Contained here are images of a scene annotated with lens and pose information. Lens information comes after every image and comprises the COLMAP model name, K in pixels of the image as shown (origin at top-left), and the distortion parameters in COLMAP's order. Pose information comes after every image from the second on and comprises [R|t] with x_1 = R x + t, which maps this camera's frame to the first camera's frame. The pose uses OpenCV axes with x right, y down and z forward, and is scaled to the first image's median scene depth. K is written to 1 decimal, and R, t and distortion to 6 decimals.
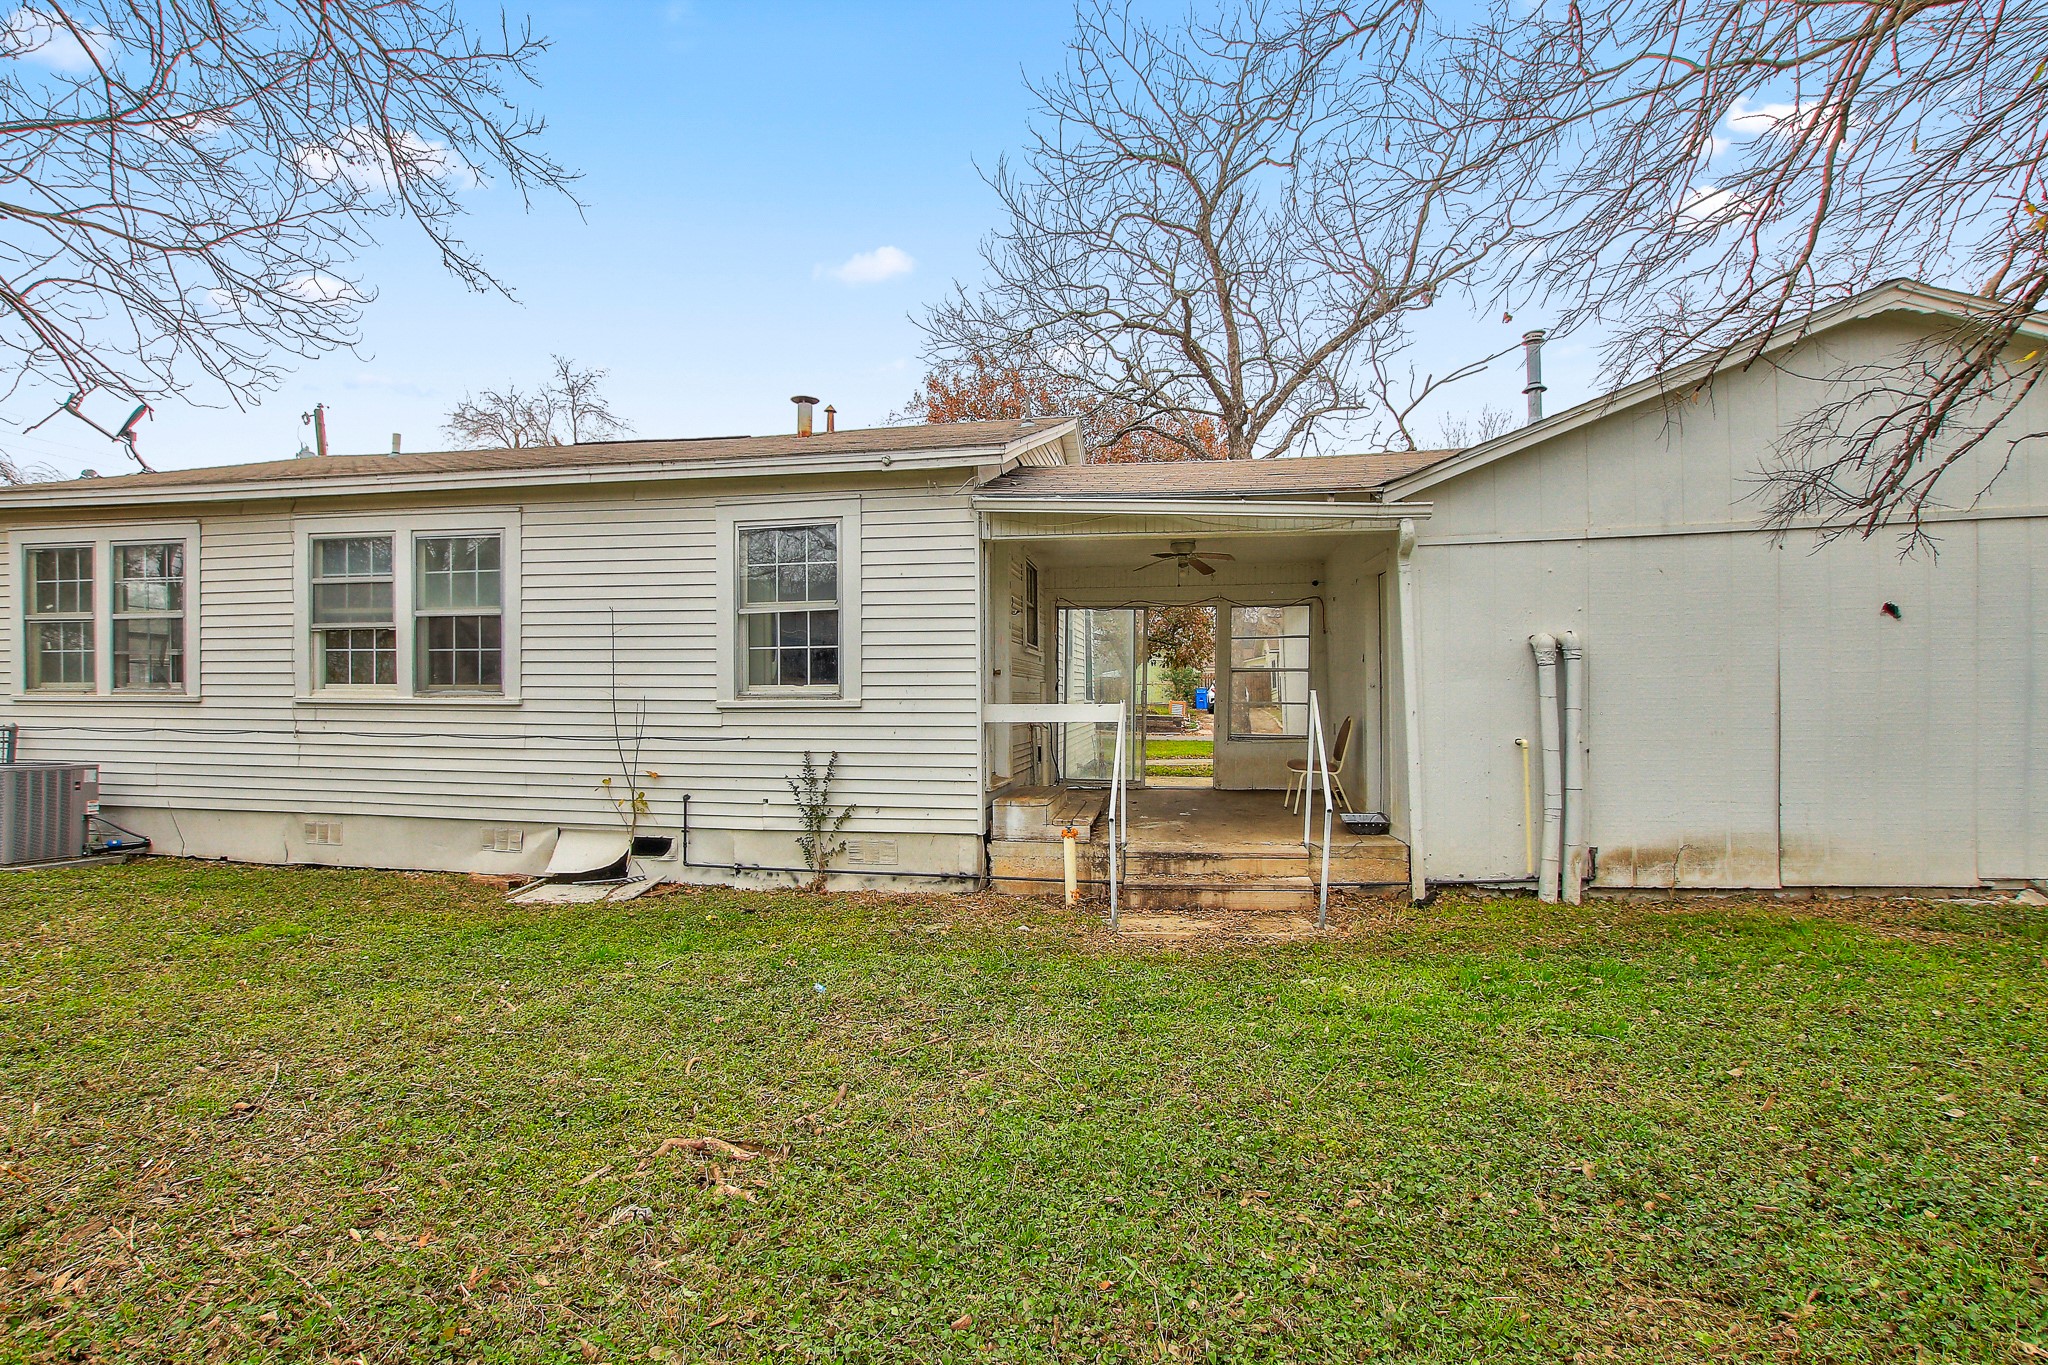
lens RADIAL K [[966.3, 0, 1014.2], [0, 966.3, 661.6], [0, 0, 1]] dist [-0.032592, 0.003156]
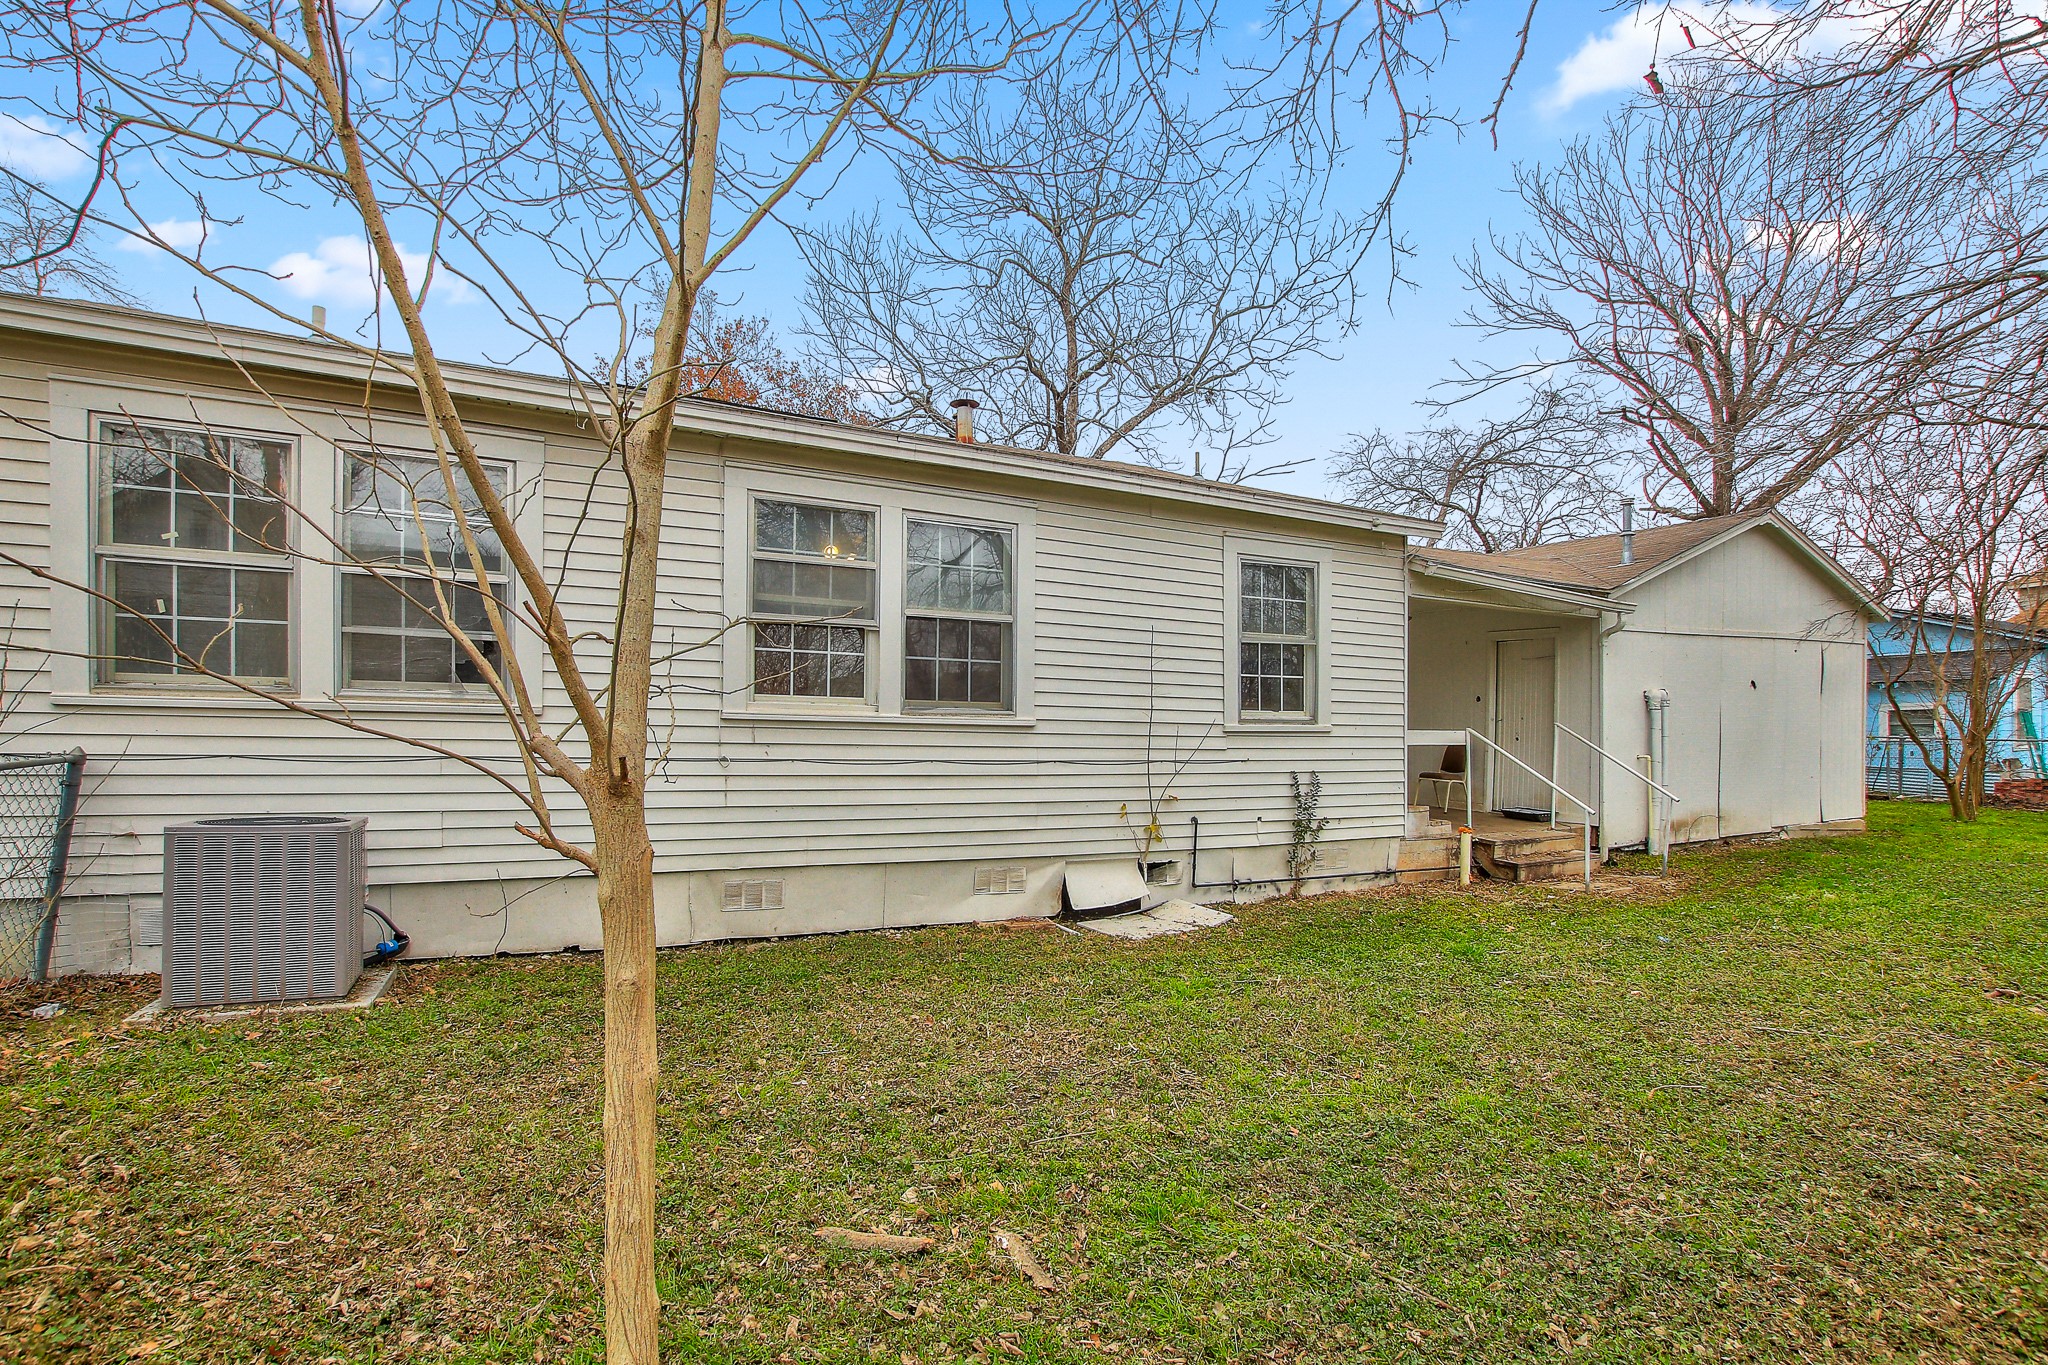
lens RADIAL K [[966.3, 0, 1009.8], [0, 966.3, 678.6], [0, 0, 1]] dist [-0.032592, 0.003156]
pose [[0.804507, 0.039370, 0.592637, -1.067646], [-0.043285, 0.999034, -0.007608, 0.009016], [-0.592364, -0.019531, 0.805434, 0.291386]]
